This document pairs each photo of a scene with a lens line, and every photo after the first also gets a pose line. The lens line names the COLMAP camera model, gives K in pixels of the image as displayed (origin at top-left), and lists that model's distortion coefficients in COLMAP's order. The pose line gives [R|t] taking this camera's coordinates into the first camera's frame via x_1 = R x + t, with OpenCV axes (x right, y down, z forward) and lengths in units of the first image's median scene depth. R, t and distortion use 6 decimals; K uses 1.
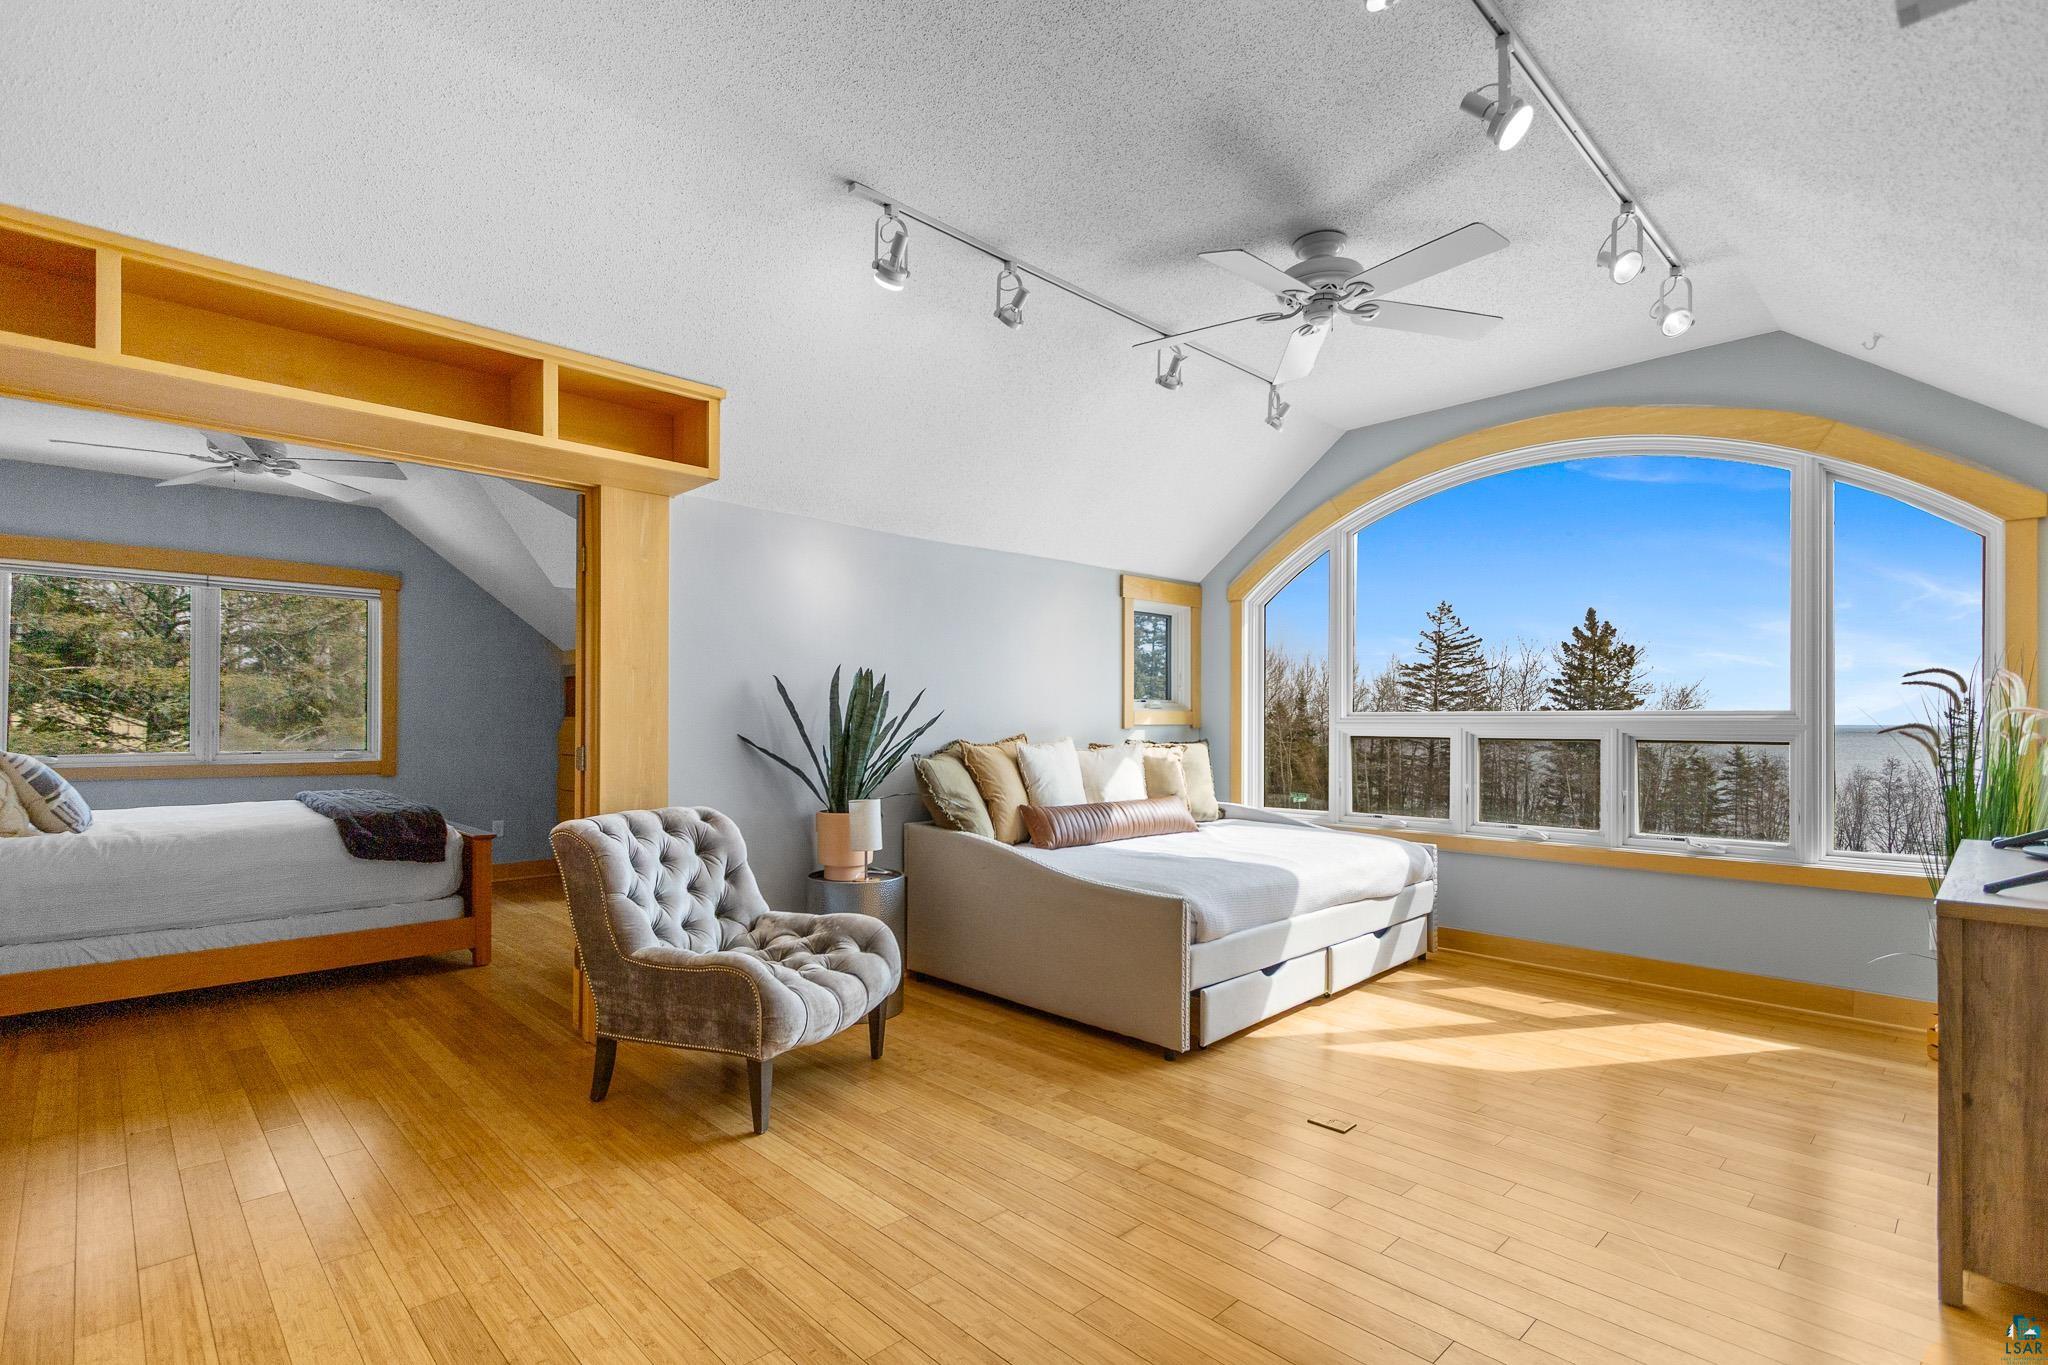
lens RADIAL K [[978.0, 0, 1044.7], [0, 978.0, 722.3], [0, 0, 1]] dist [0.005259, -0.001072]
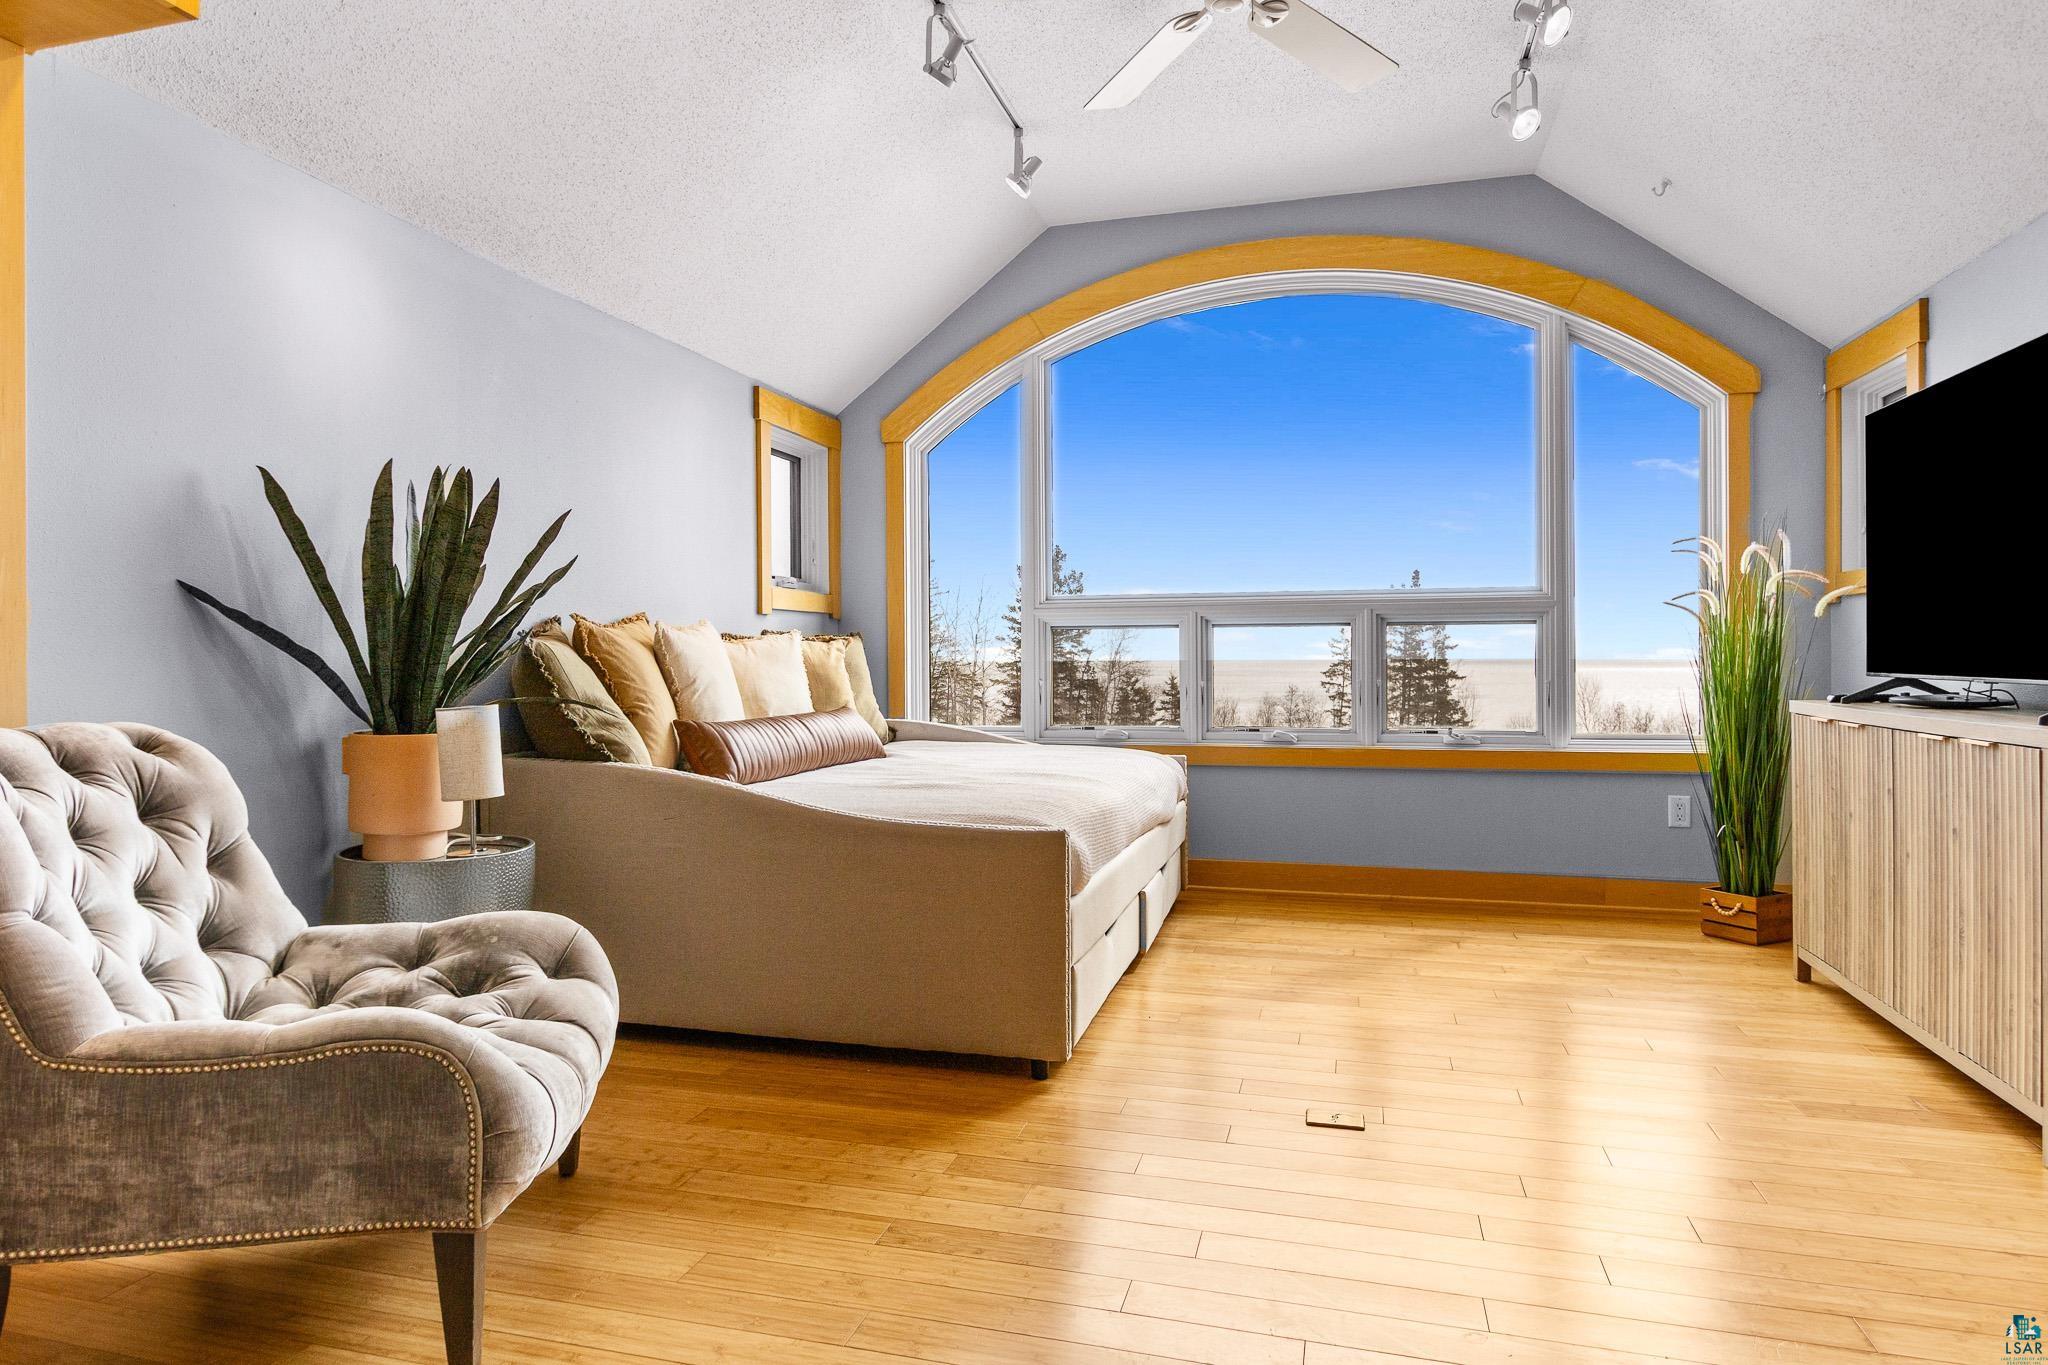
lens RADIAL K [[1193.6, 0, 1018.9], [0, 1193.6, 665.7], [0, 0, 1]] dist [0.006061, -0.007540]
pose [[0.868664, -0.010764, 0.495284, -0.241964], [0.009193, 0.999942, 0.005607, 0.054690], [-0.495316, -0.000317, 0.868713, 0.268015]]
